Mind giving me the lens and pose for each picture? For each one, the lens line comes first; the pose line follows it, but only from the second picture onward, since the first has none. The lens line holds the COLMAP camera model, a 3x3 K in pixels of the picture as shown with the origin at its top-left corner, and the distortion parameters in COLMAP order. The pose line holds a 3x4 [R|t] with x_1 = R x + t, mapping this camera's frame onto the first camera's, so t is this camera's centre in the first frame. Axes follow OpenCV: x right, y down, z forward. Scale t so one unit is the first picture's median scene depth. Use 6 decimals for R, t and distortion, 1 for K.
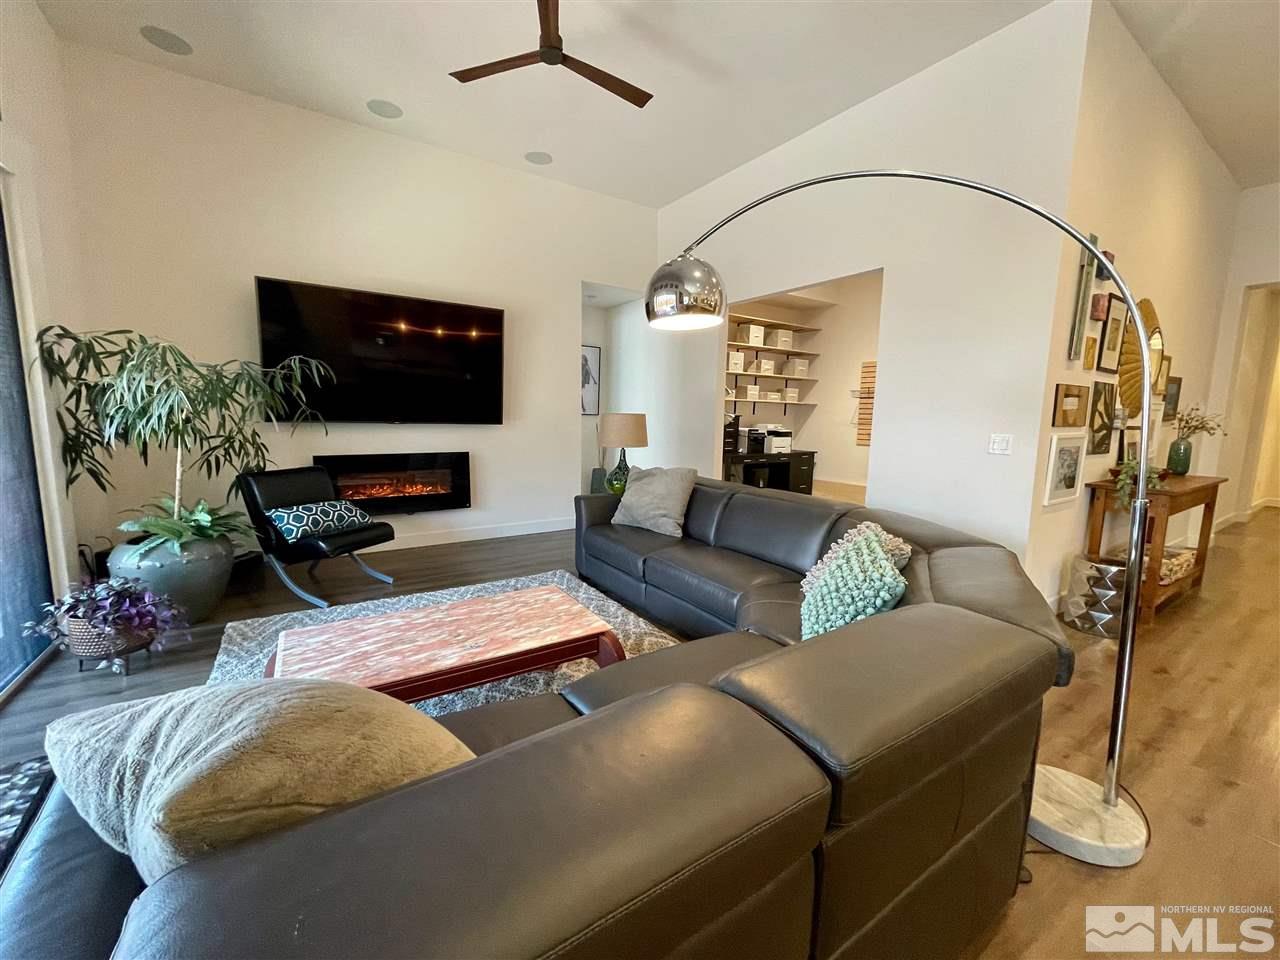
lens RADIAL K [[513.8, 0, 636.0], [0, 513.8, 483.6], [0, 0, 1]] dist [-0.002136, -0.000669]
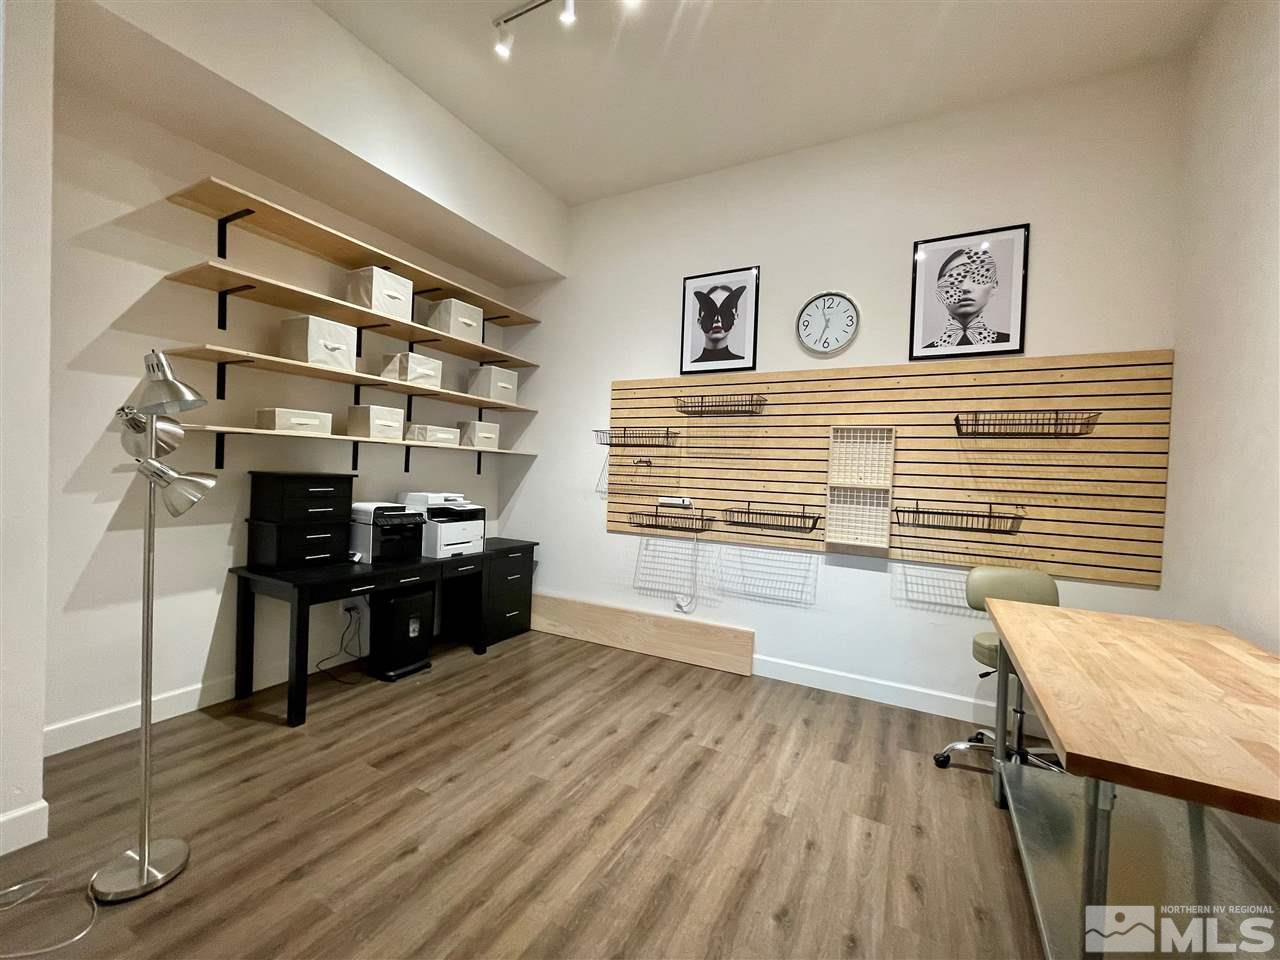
lens RADIAL K [[513.8, 0, 645.4], [0, 513.8, 480.5], [0, 0, 1]] dist [-0.002136, -0.000669]
pose [[0.874750, 0.007427, 0.484517, 0.208108], [0.042962, 0.994756, -0.092811, -0.078806], [-0.482666, 0.102002, 0.869845, 0.518187]]
